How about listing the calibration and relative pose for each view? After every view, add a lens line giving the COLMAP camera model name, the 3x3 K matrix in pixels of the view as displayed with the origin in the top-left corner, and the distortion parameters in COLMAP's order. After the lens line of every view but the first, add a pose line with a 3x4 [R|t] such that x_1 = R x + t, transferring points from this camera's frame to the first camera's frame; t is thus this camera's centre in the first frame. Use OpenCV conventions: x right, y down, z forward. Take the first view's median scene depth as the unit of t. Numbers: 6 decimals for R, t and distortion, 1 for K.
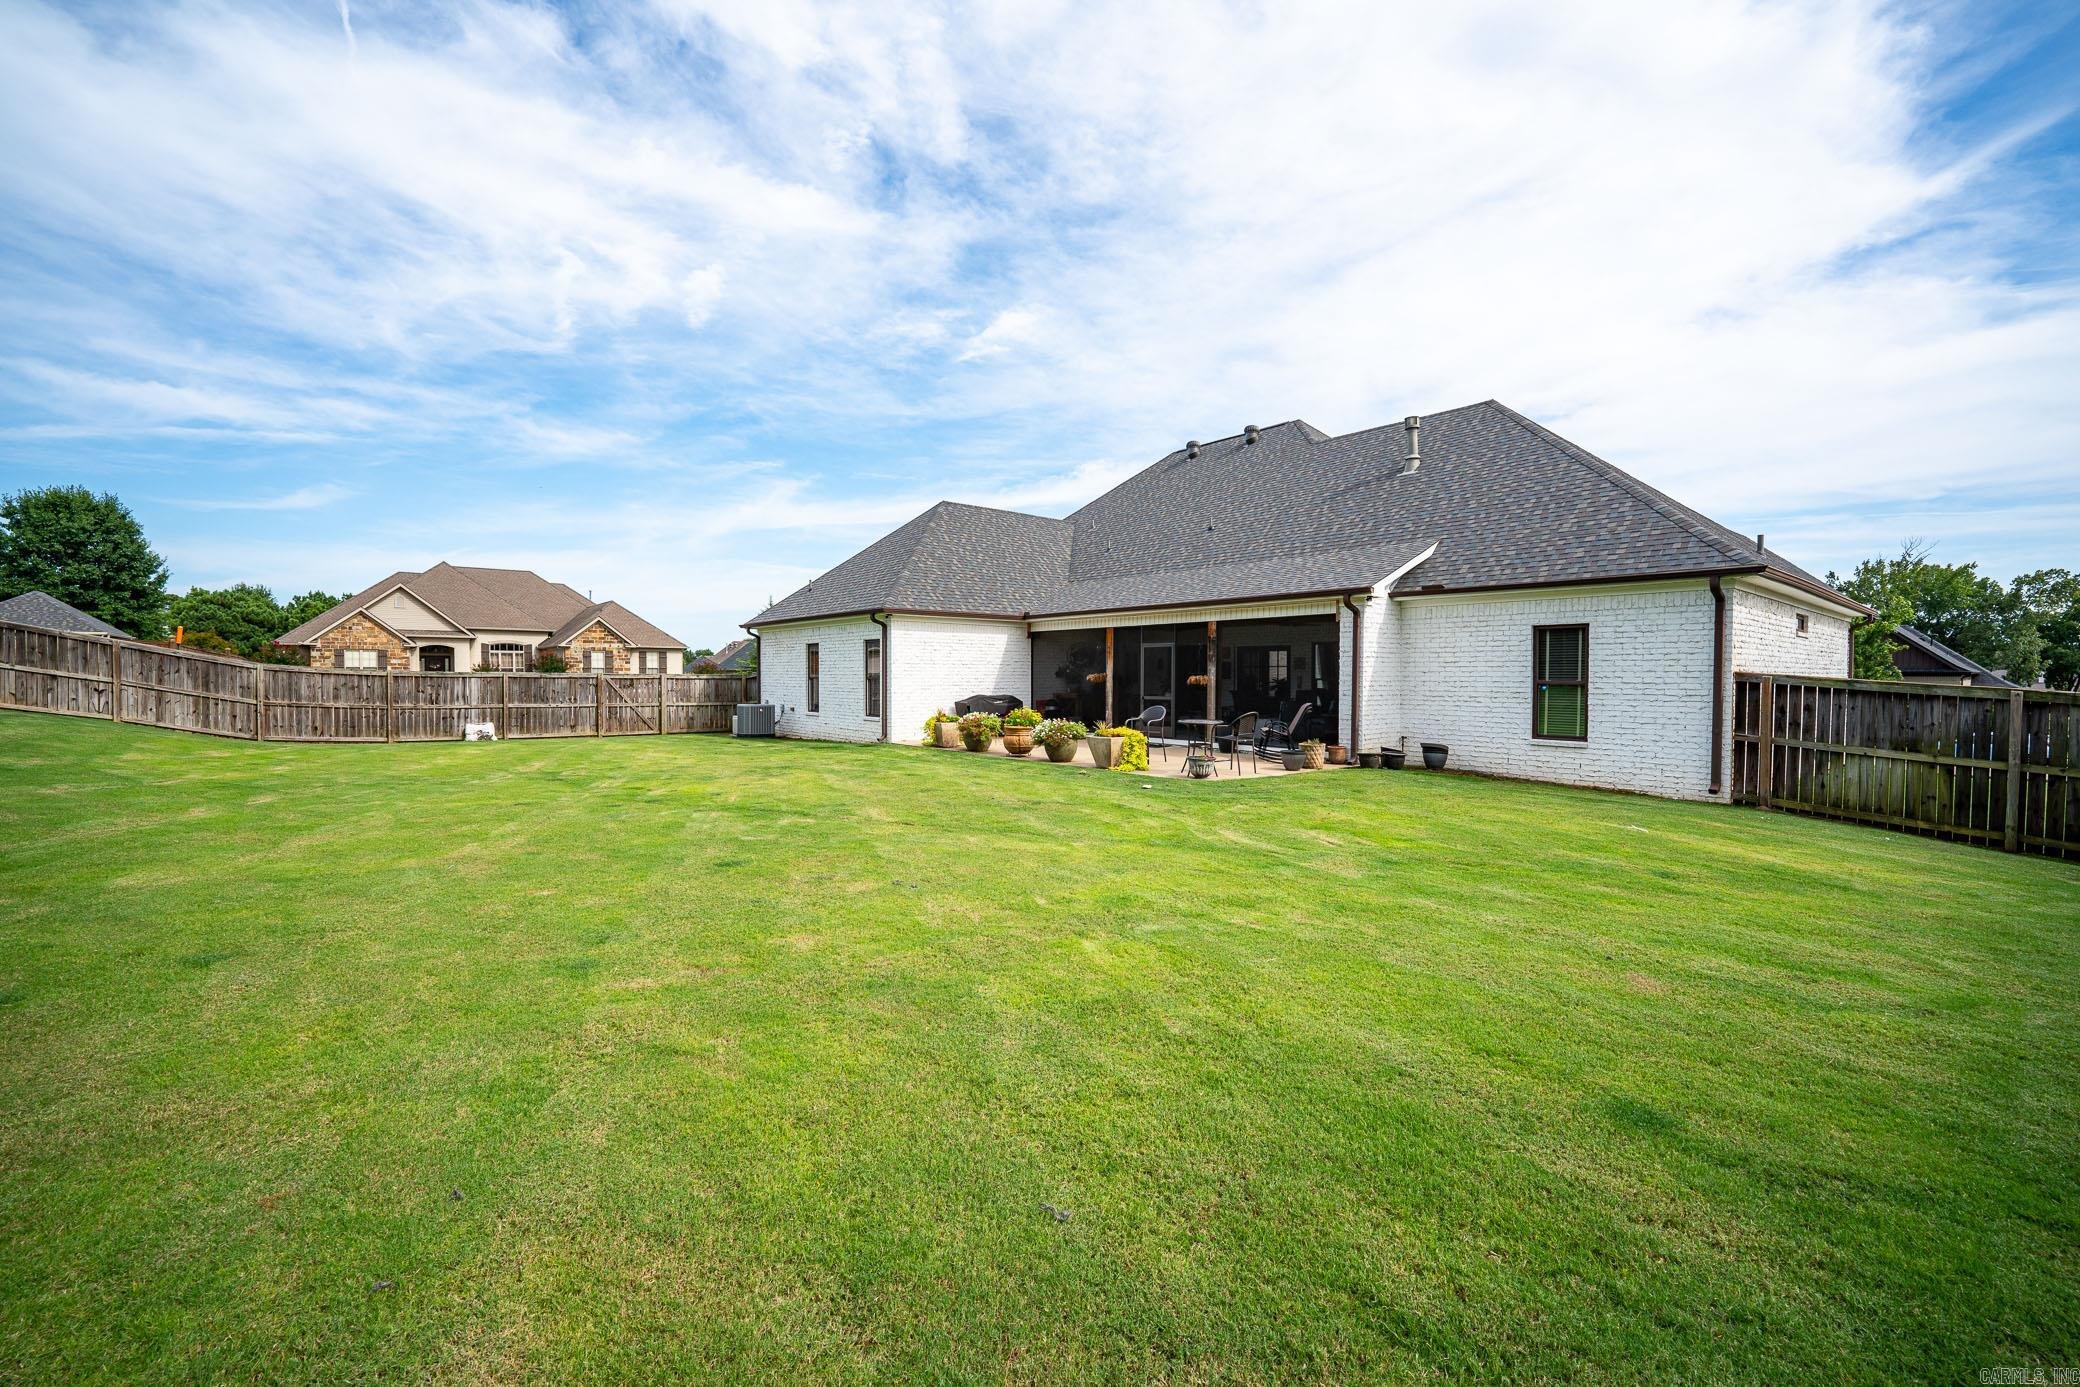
lens RADIAL K [[842.1, 0, 1045.5], [0, 842.1, 695.9], [0, 0, 1]] dist [-0.008861, -0.000312]
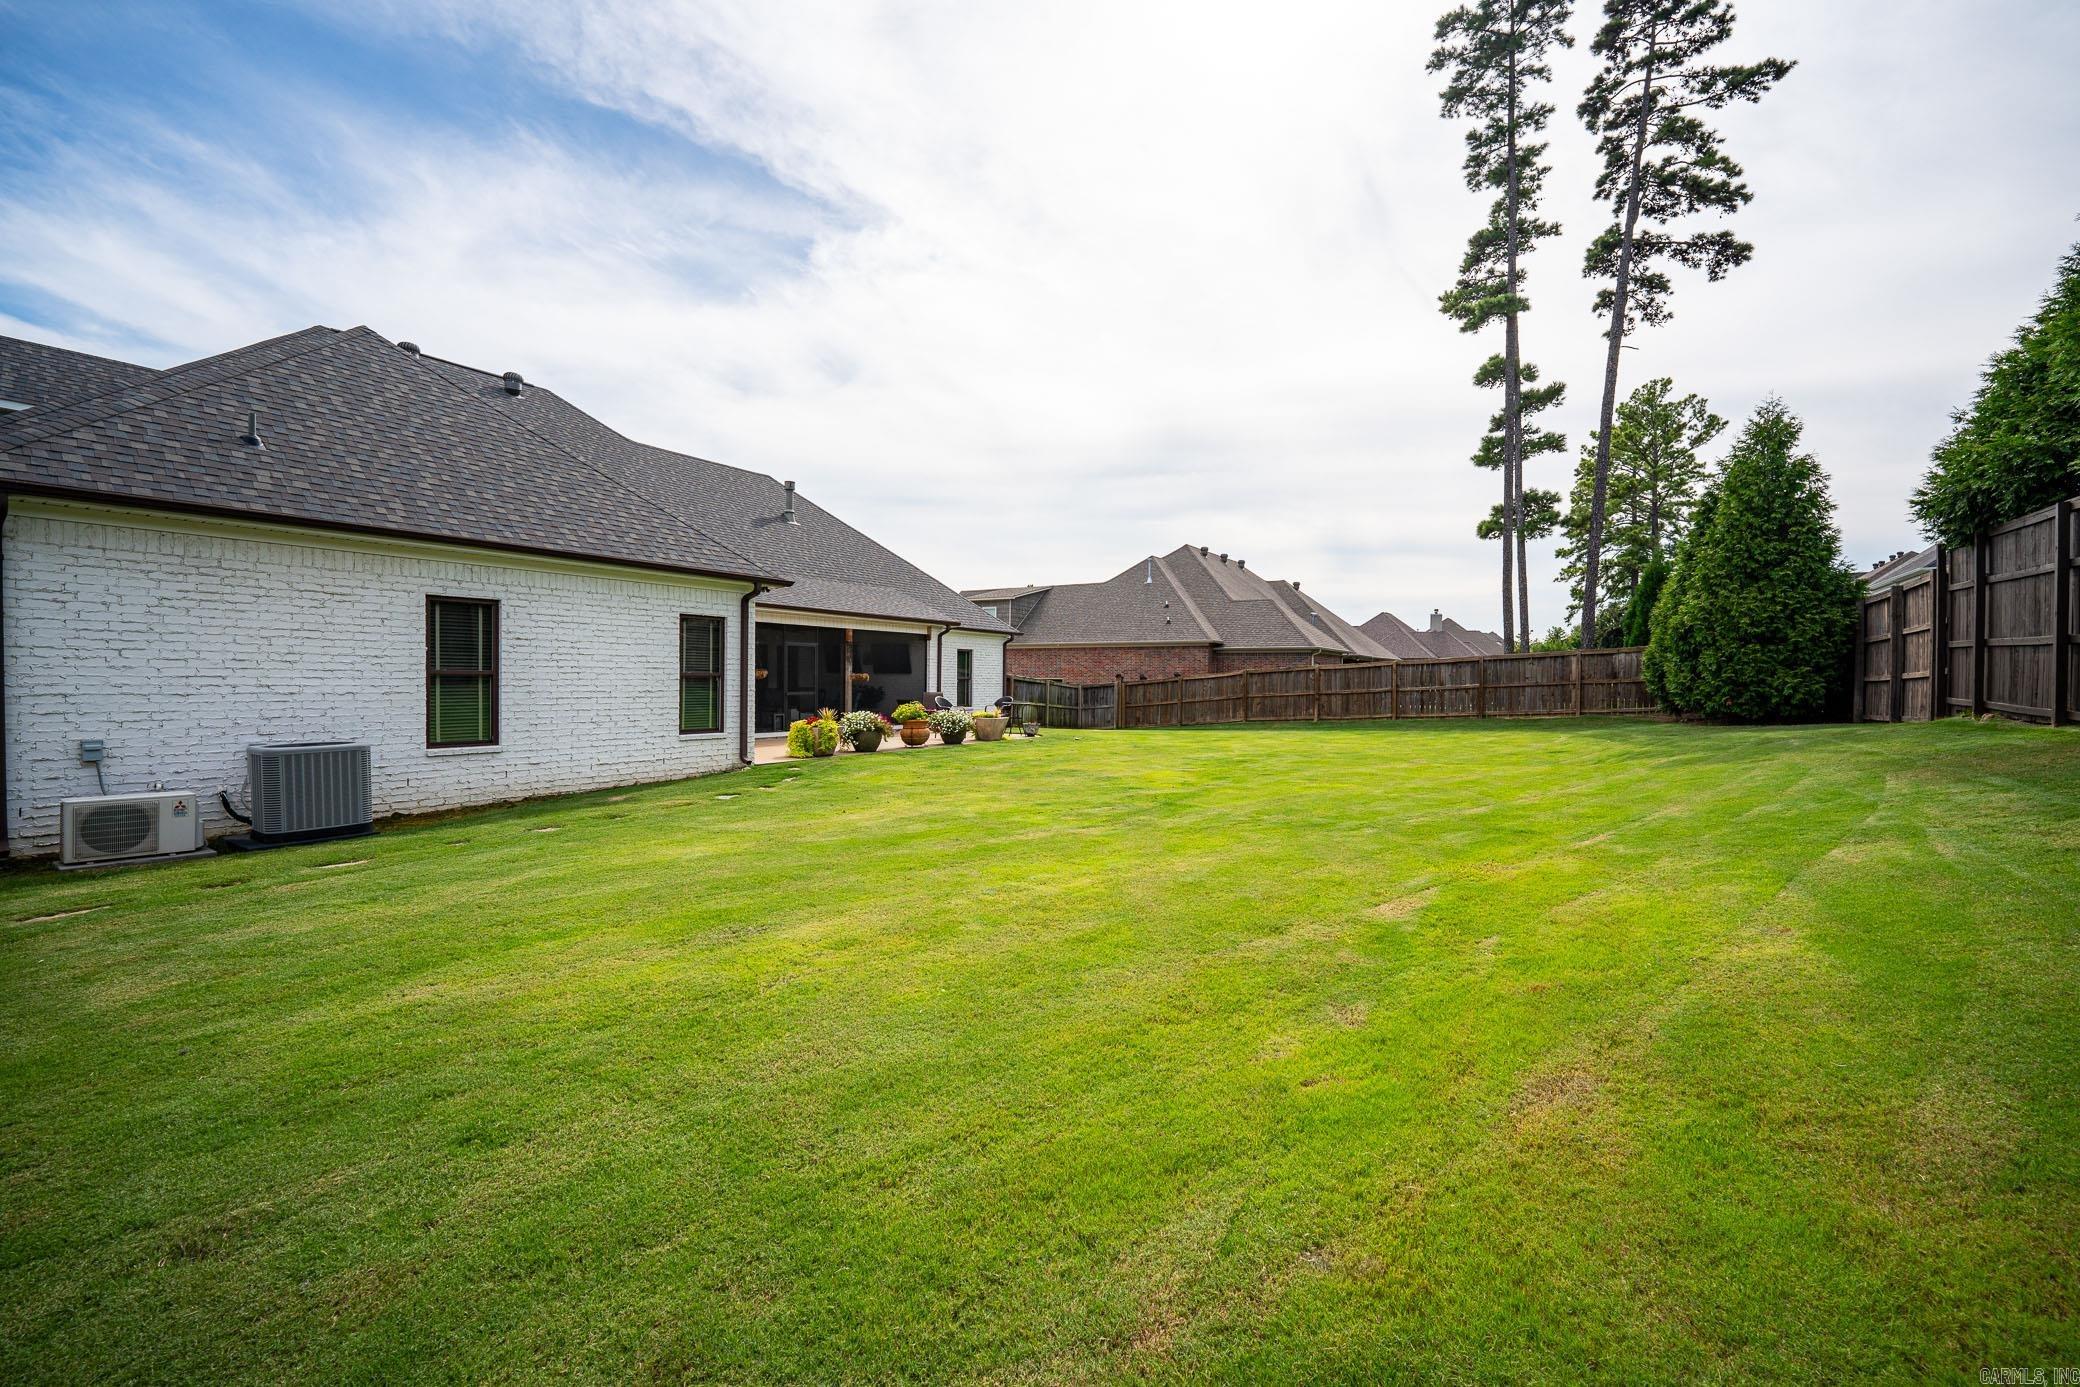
lens RADIAL K [[842.1, 0, 1045.5], [0, 842.1, 695.9], [0, 0, 1]] dist [-0.008861, -0.000312]
pose [[-0.360236, -0.014633, 0.932746, -1.056998], [0.019896, 0.999529, 0.023365, -0.013535], [-0.932649, 0.026975, -0.359775, 1.178864]]
